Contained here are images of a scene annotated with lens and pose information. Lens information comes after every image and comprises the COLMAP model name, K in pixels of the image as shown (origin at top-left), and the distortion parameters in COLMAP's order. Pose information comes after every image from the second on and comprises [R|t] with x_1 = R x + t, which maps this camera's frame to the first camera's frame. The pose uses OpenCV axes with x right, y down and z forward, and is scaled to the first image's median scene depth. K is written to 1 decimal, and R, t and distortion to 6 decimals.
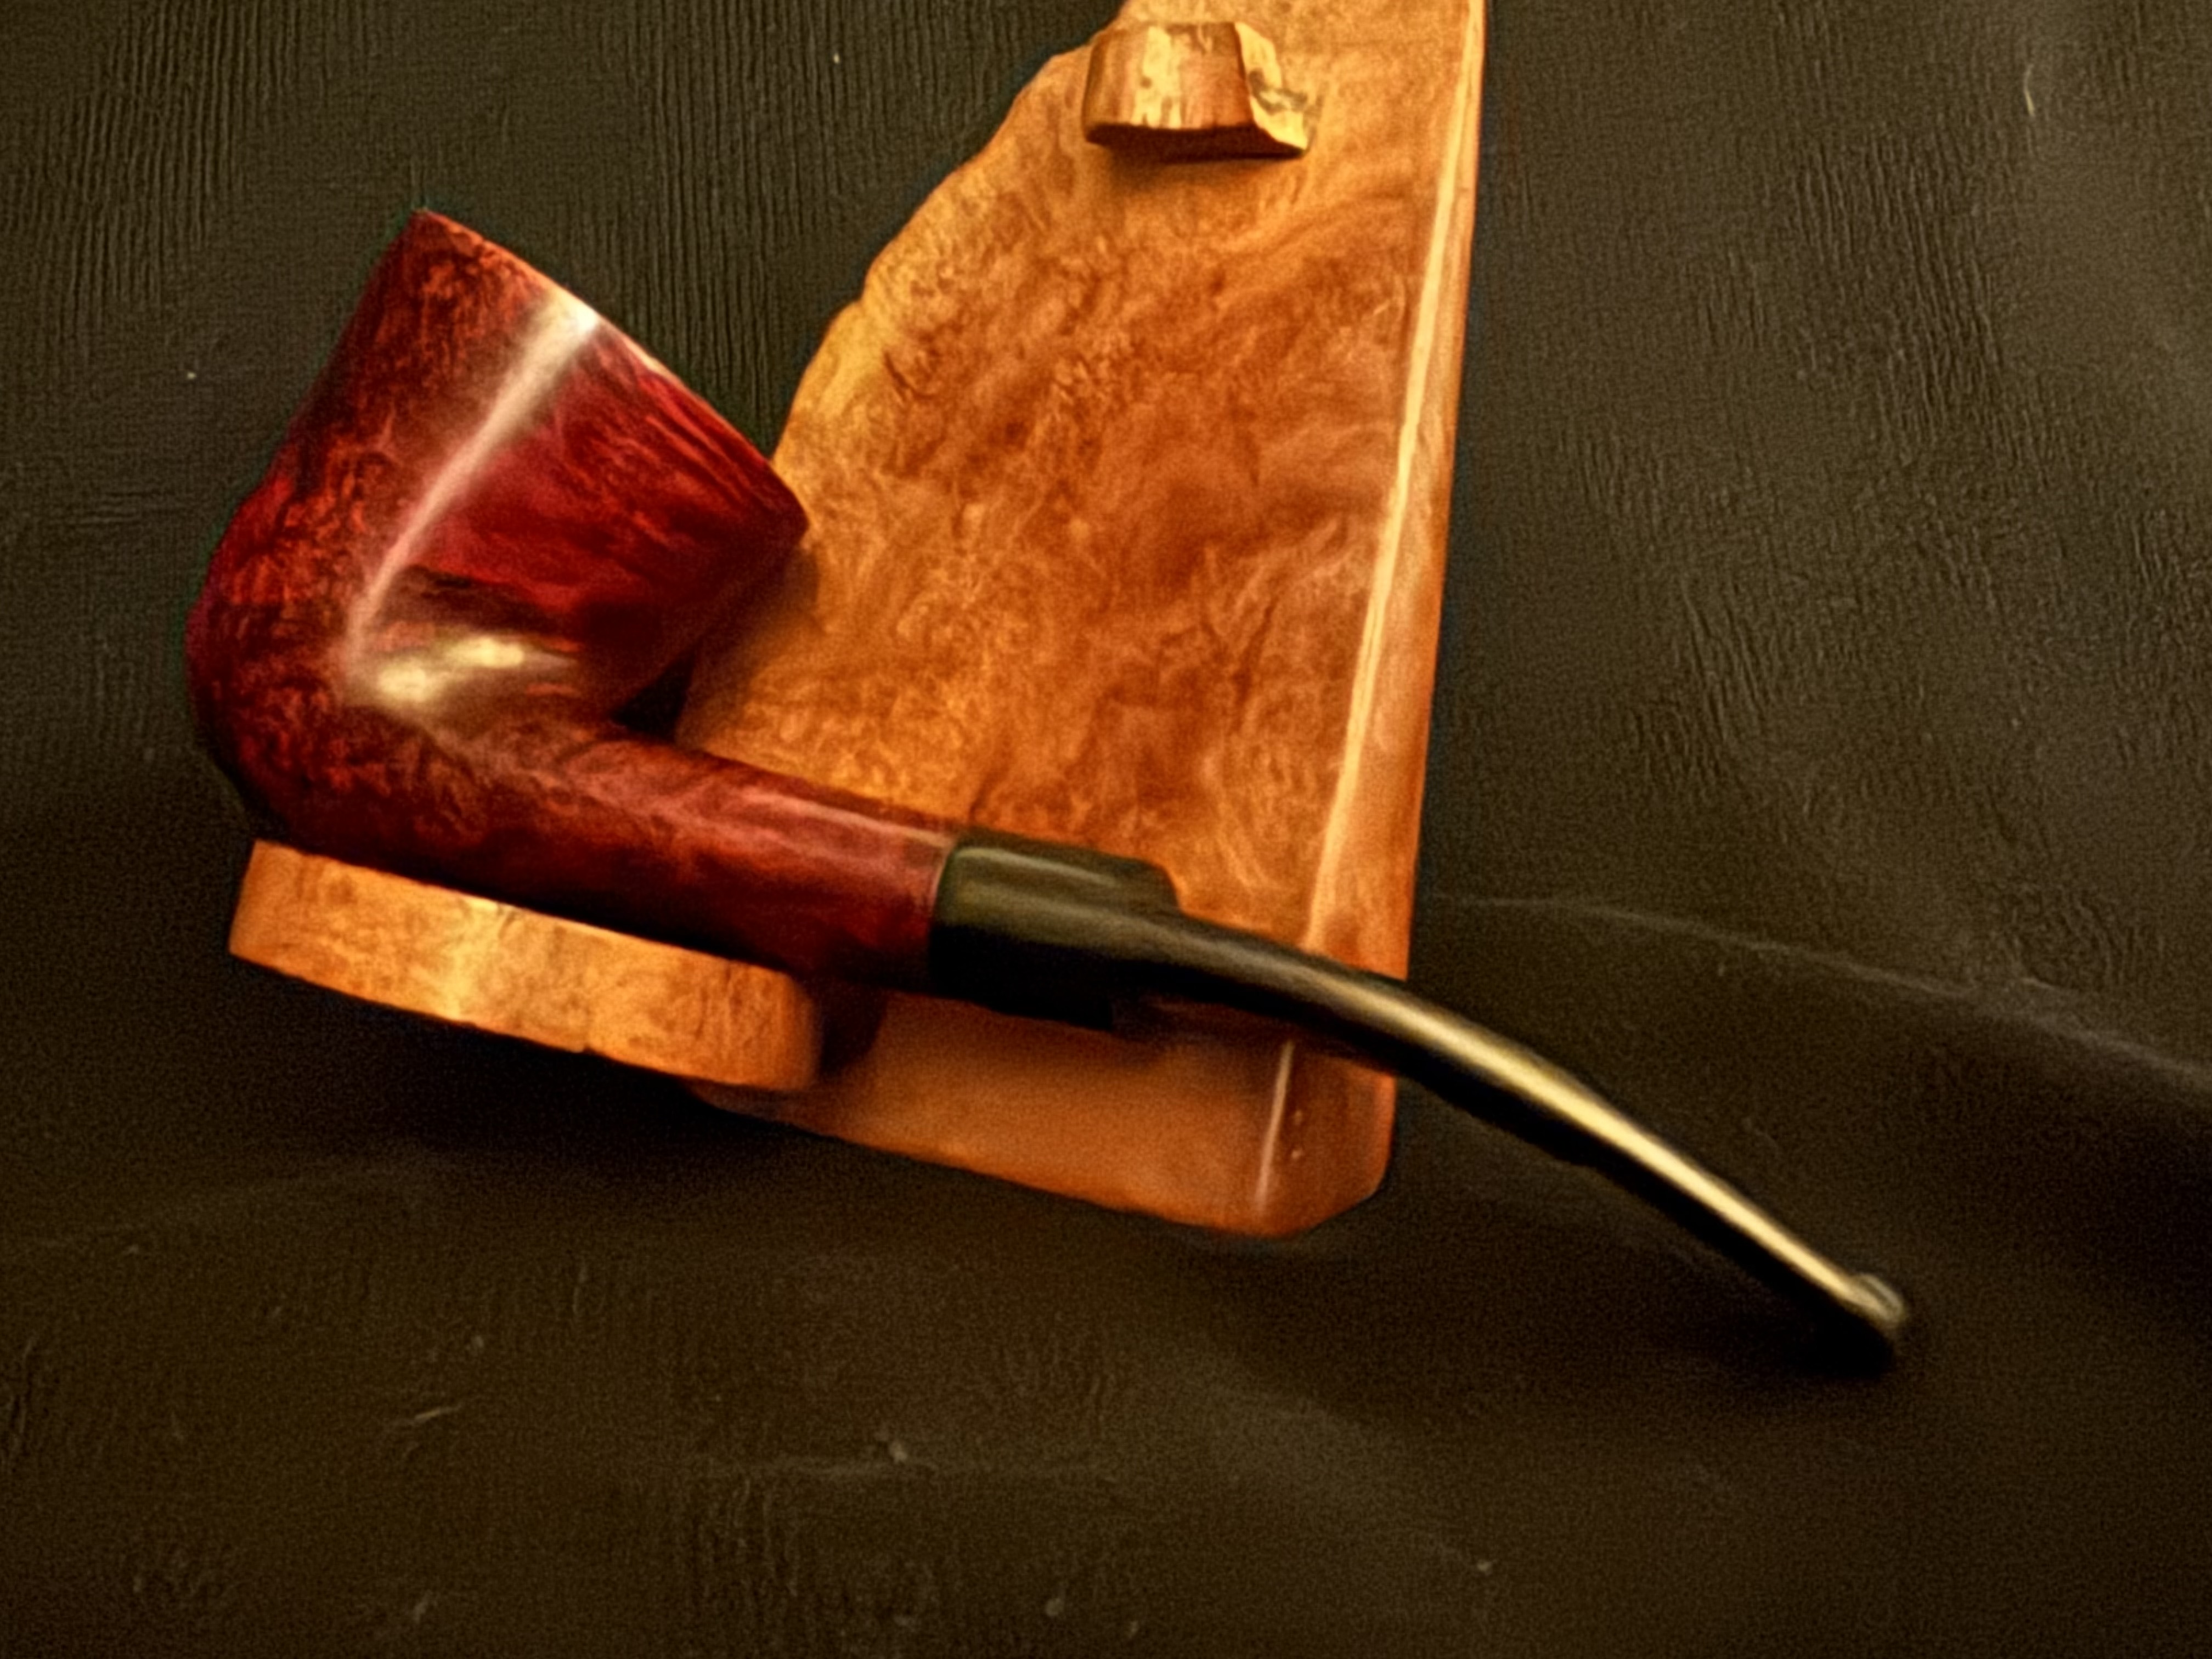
lens RADIAL K [[2446.3, 0, 932.4], [0, 2446.3, 828.2], [0, 0, 1]] dist [0.000656, 0.010227]
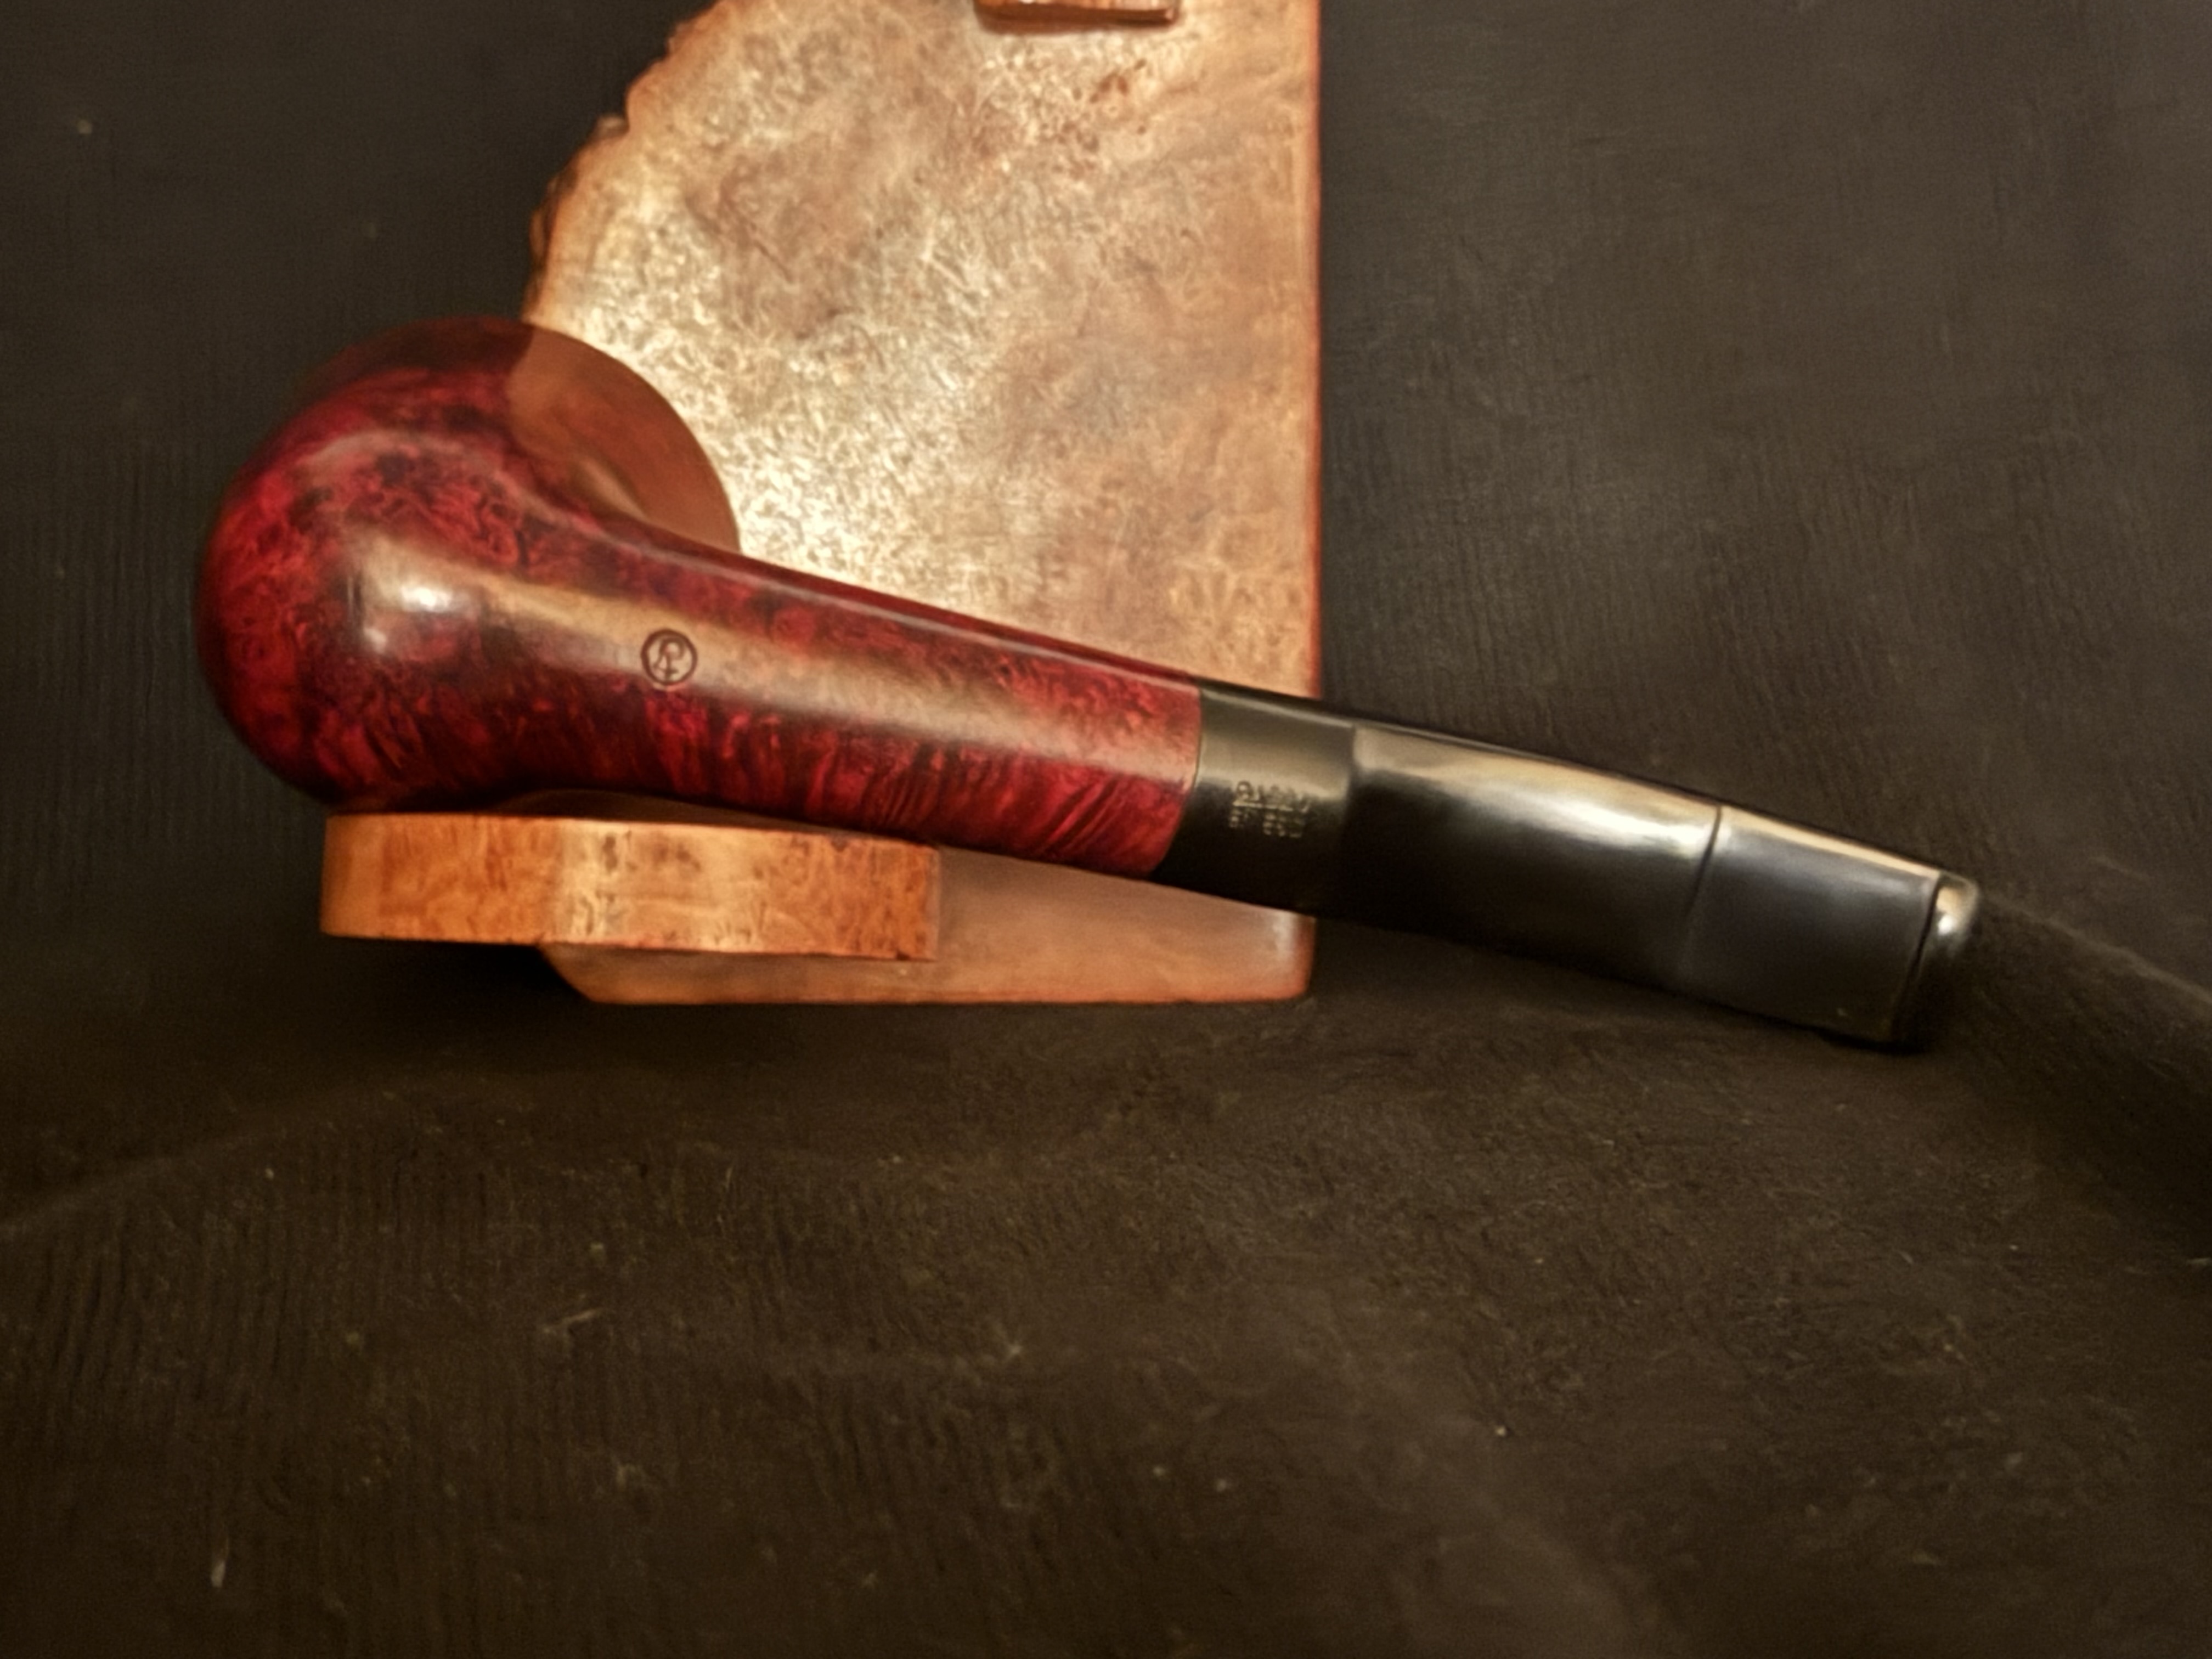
lens RADIAL K [[3817.7, 0, 1106.0], [0, 3817.7, 829.5], [0, 0, 1]] dist [0.132430, -0.201208]
pose [[0.719846, -0.183237, 0.669512, -1.079673], [0.091522, 0.981162, 0.170129, -0.217654], [-0.688074, -0.061192, 0.723056, -0.238856]]
